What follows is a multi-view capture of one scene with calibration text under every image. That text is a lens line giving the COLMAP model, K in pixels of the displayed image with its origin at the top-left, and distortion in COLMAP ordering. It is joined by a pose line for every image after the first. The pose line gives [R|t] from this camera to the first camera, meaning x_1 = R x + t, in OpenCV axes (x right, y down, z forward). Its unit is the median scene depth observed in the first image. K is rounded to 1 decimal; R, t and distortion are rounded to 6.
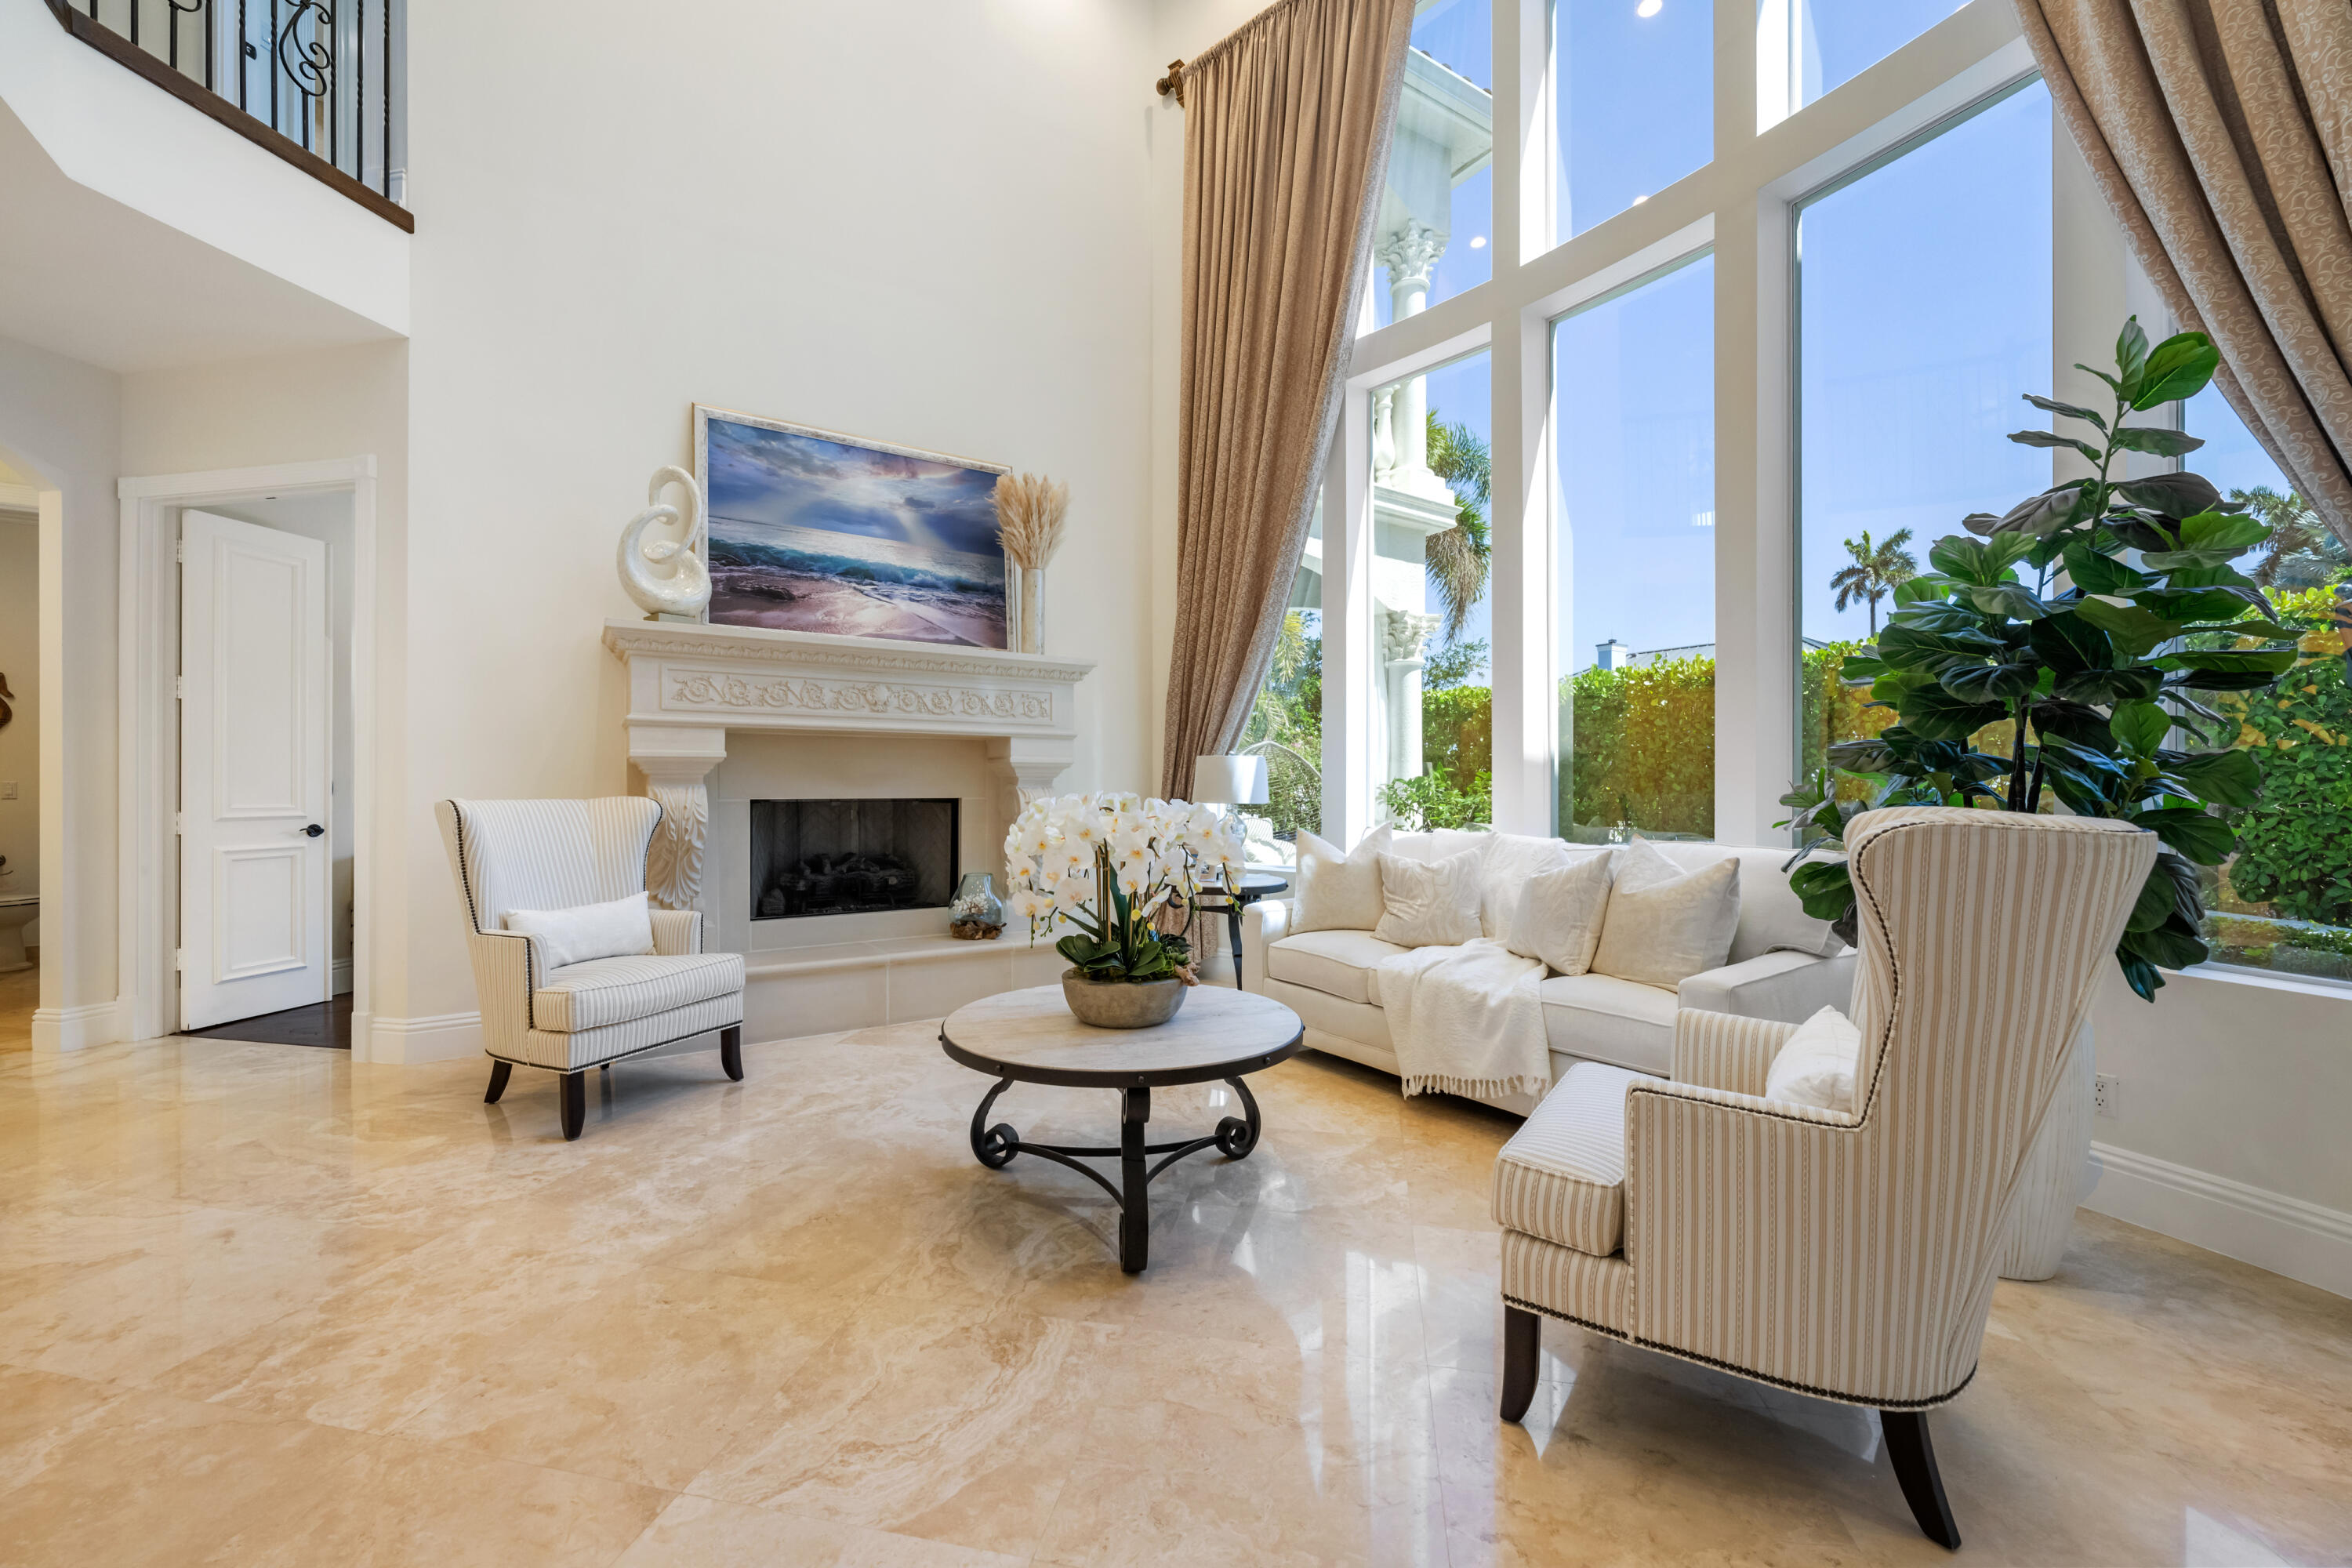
lens RADIAL K [[940.9, 0, 1159.6], [0, 940.9, 777.9], [0, 0, 1]] dist [0.000932, -0.001326]
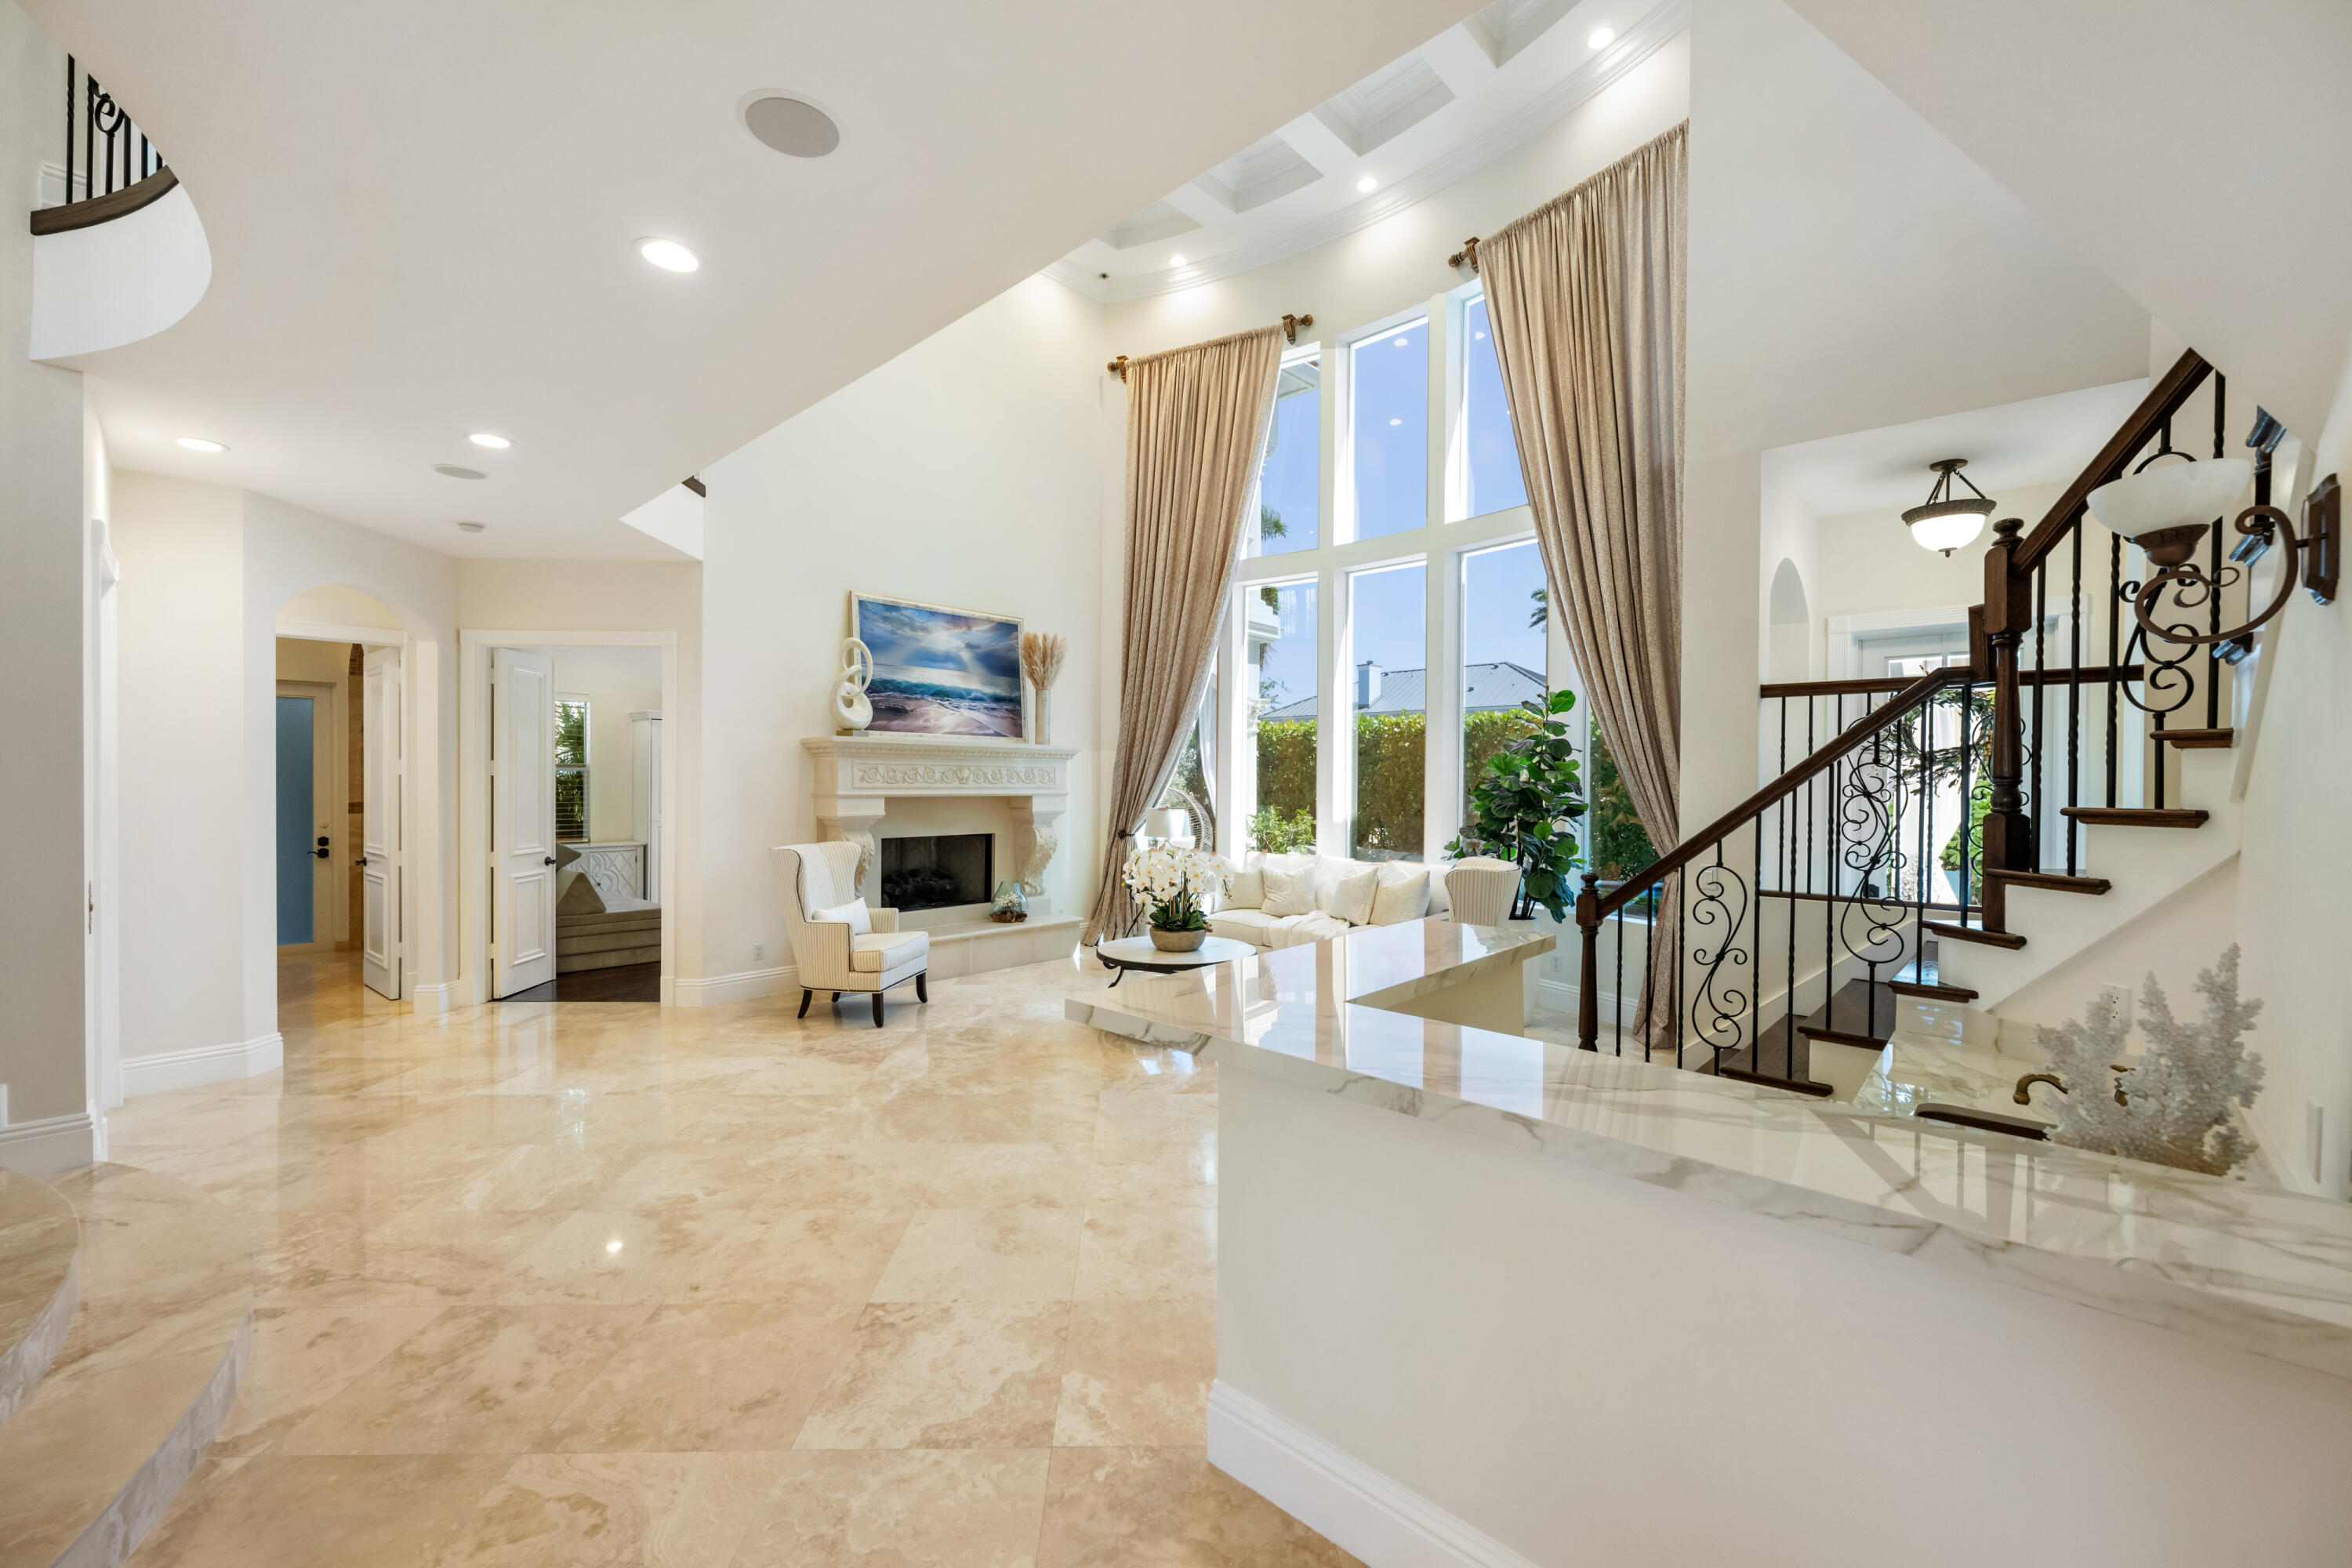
lens RADIAL K [[940.9, 0, 1179.9], [0, 940.9, 775.3], [0, 0, 1]] dist [0.000932, -0.001326]
pose [[0.968511, 0.008238, 0.248833, -0.327818], [-0.009153, 0.999955, 0.002519, -0.088946], [-0.248801, -0.004717, 0.968543, -0.641259]]
